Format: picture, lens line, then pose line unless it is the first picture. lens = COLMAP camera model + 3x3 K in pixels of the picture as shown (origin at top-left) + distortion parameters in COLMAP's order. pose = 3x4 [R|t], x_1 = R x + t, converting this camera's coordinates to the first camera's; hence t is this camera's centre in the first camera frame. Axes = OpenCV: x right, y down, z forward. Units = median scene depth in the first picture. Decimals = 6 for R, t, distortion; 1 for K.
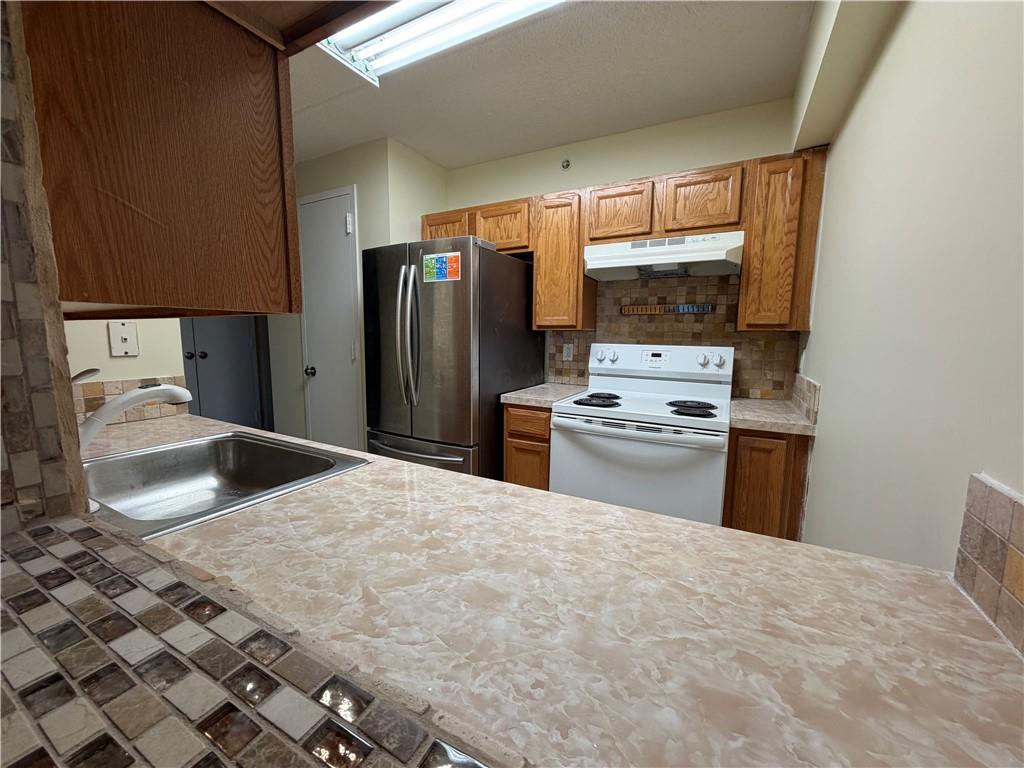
lens RADIAL K [[405.8, 0, 509.0], [0, 405.8, 385.1], [0, 0, 1]] dist [-0.000920, -0.000068]
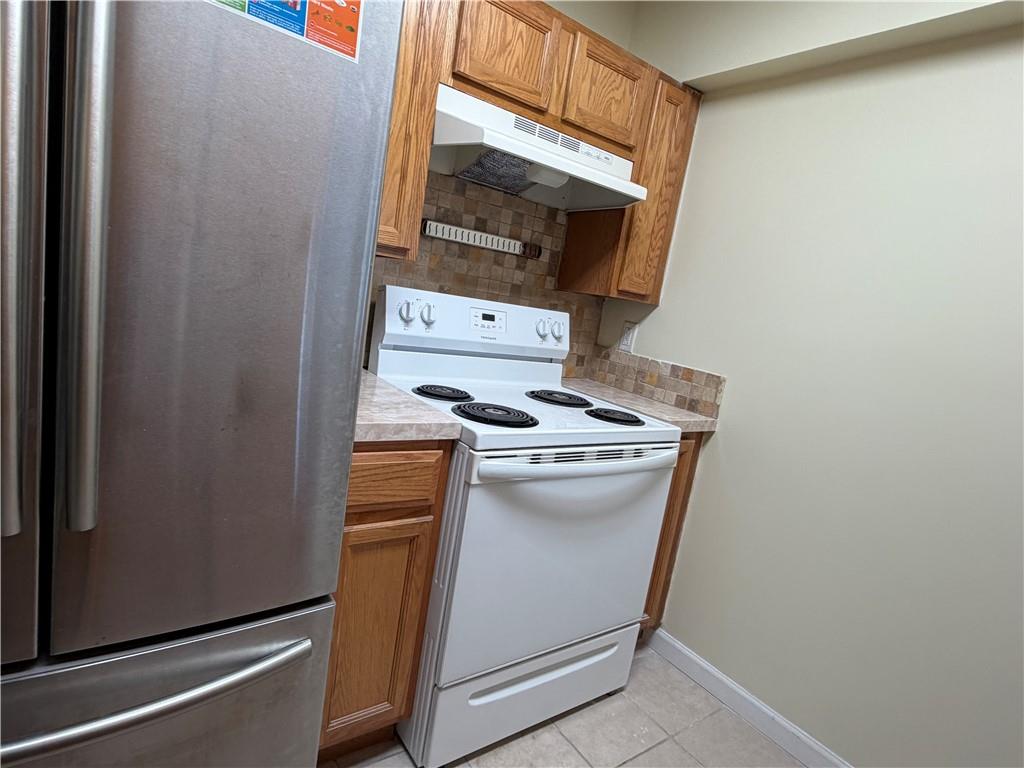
lens RADIAL K [[548.5, 0, 512.0], [0, 548.5, 384.0], [0, 0, 1]] dist [0.000056, 0.000010]
pose [[0.435629, -0.087347, 0.895878, -0.398916], [-0.043315, 0.992093, 0.117790, -0.078782], [-0.899084, -0.090118, 0.428401, 0.653648]]
